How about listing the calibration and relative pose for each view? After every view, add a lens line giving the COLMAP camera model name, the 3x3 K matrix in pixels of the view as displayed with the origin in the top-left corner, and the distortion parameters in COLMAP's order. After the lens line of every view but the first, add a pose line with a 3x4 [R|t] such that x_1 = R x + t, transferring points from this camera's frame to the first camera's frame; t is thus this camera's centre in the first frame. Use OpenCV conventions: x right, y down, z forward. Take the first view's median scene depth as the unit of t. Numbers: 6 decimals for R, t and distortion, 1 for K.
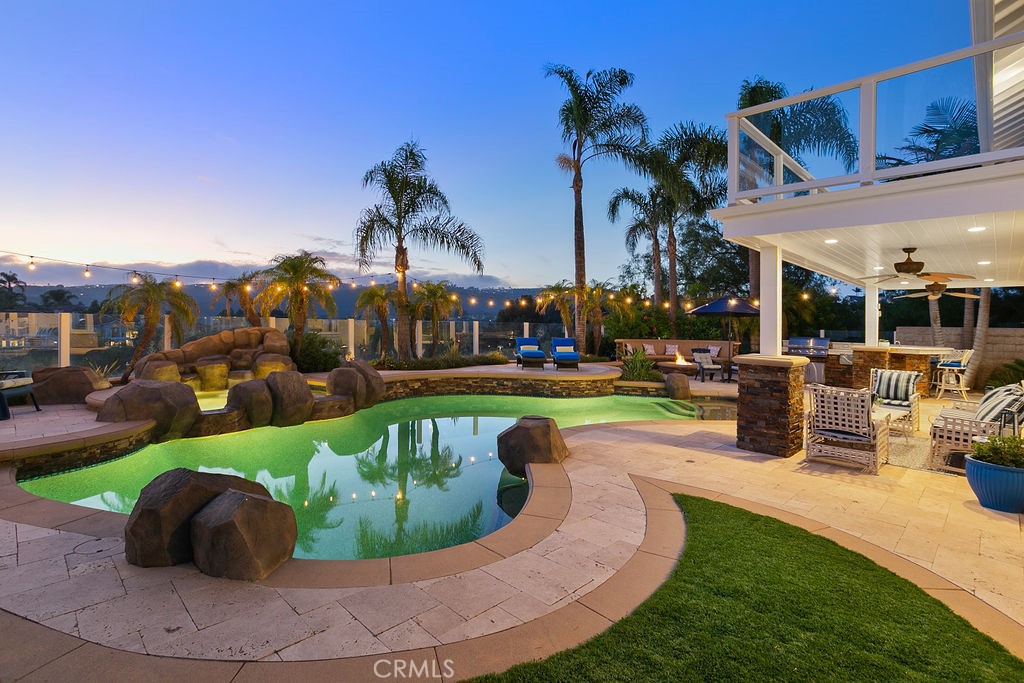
lens RADIAL K [[503.7, 0, 507.1], [0, 503.7, 332.7], [0, 0, 1]] dist [-0.000457, -0.000023]
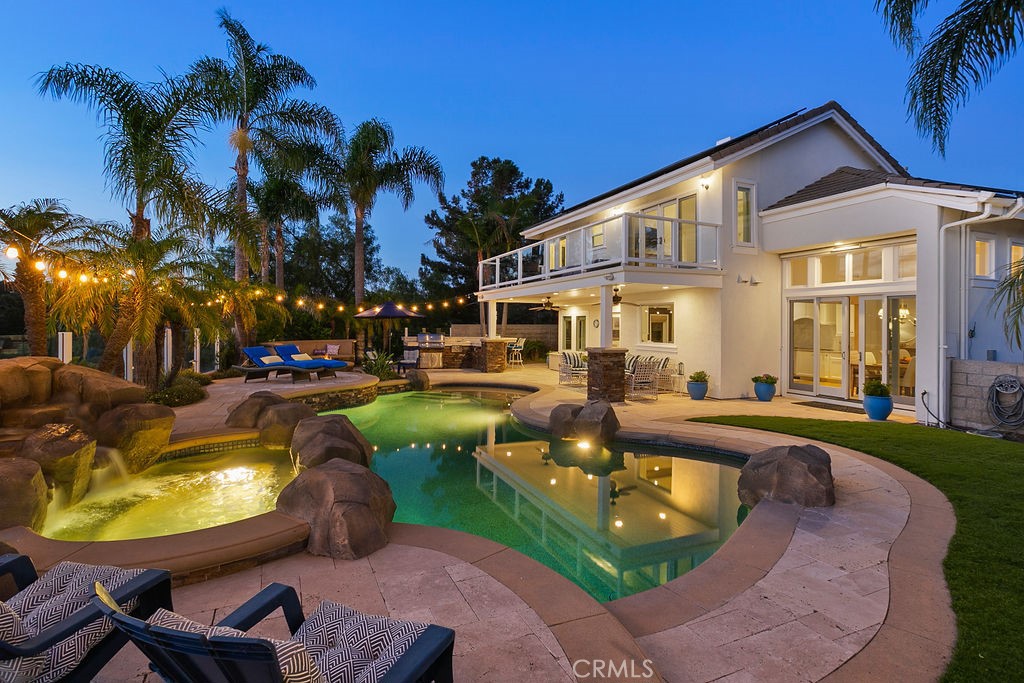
lens RADIAL K [[503.7, 0, 507.1], [0, 503.7, 332.7], [0, 0, 1]] dist [-0.000457, -0.000023]
pose [[0.379779, -0.035978, 0.924377, -0.686524], [0.019876, 0.999330, 0.030729, -0.037036], [-0.924864, 0.006703, 0.380240, 0.361272]]
